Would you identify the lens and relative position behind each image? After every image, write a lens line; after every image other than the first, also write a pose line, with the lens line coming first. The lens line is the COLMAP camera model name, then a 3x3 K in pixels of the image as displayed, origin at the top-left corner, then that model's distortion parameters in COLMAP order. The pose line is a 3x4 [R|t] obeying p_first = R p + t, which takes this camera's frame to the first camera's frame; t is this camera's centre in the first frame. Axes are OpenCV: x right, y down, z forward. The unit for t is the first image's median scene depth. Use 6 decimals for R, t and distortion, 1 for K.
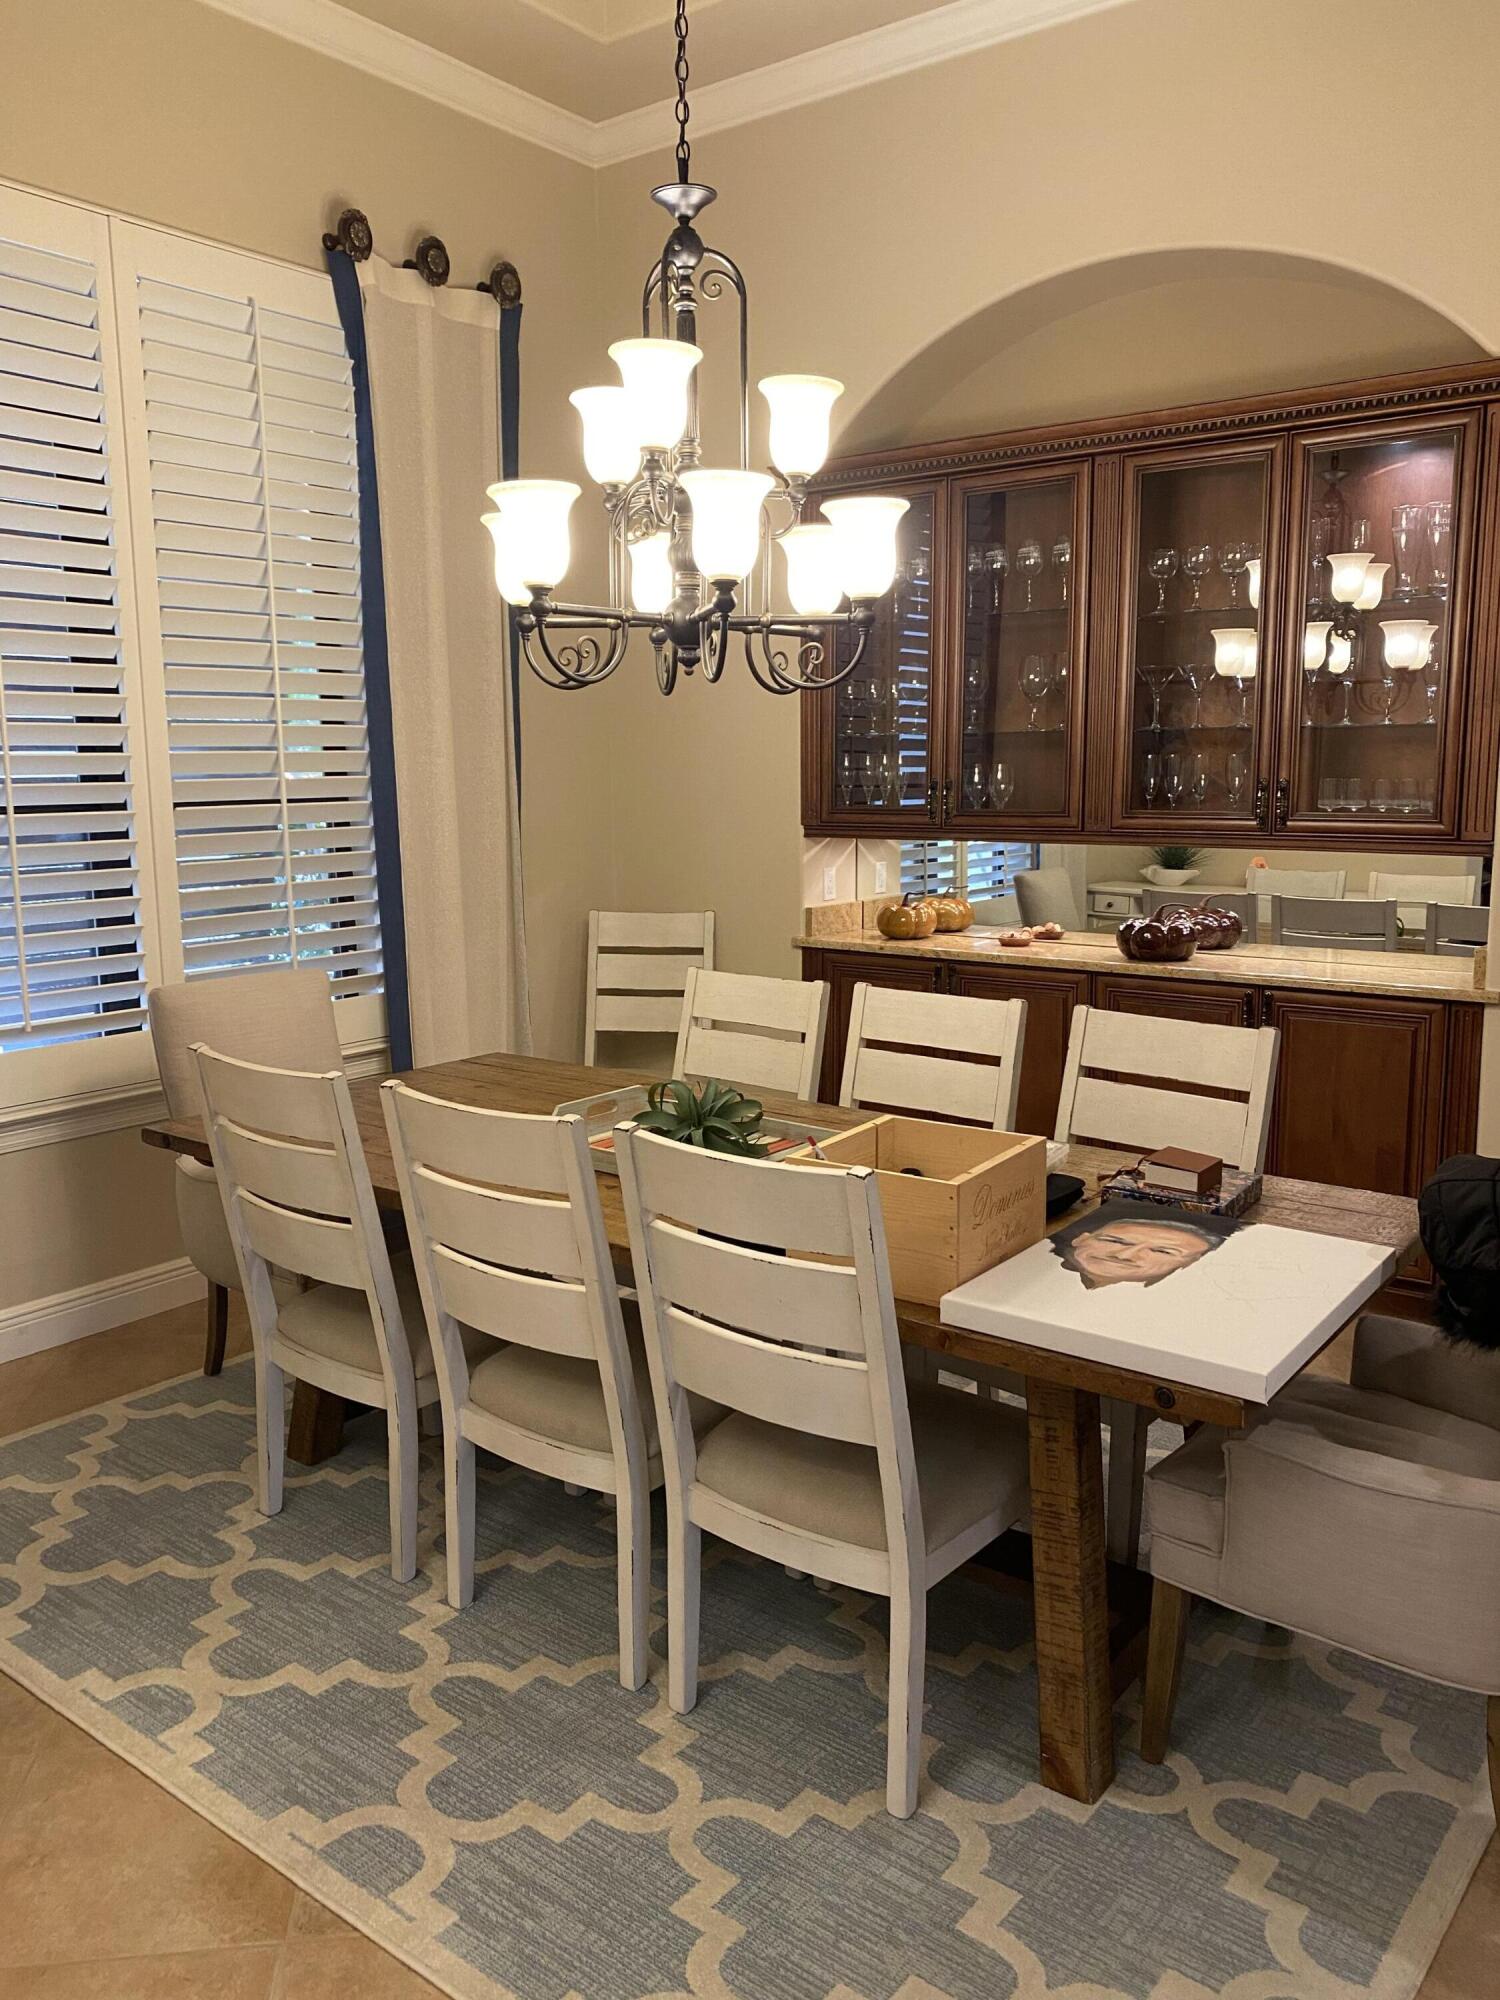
lens RADIAL K [[1514.5, 0, 750.0], [0, 1514.5, 1000.0], [0, 0, 1]] dist [0.043108, -0.057838]
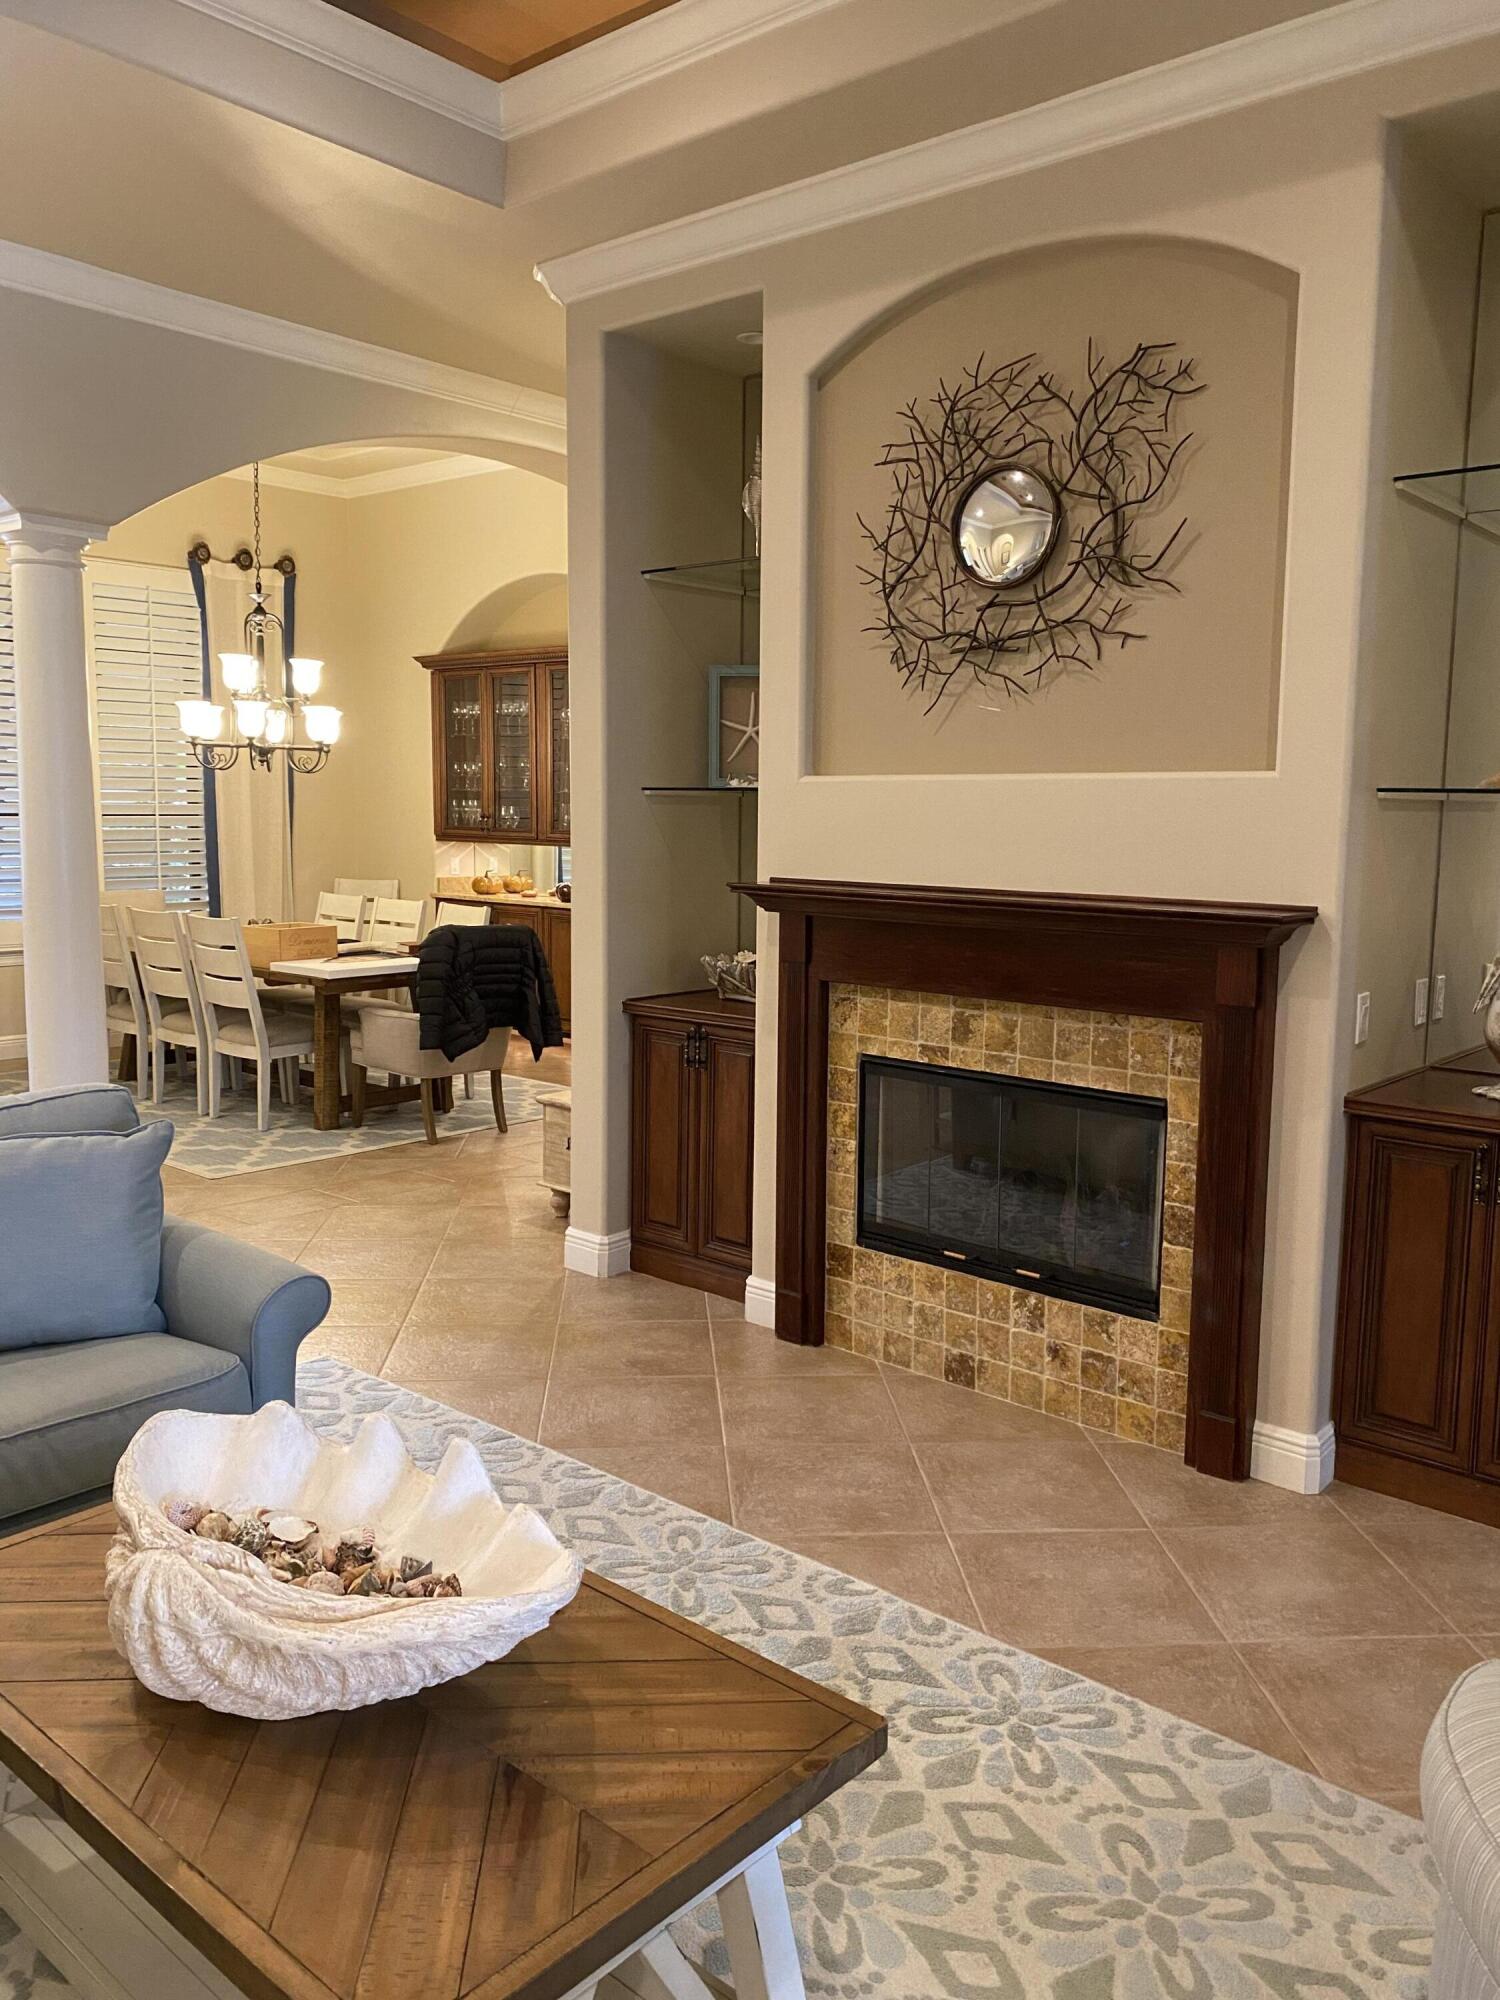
lens RADIAL K [[1514.5, 0, 750.0], [0, 1514.5, 1000.0], [0, 0, 1]] dist [0.043108, -0.057838]
pose [[0.997311, 0.029583, -0.067053, 0.650445], [-0.031445, 0.999144, -0.026878, 0.154691], [0.066200, 0.028914, 0.997387, -1.034005]]
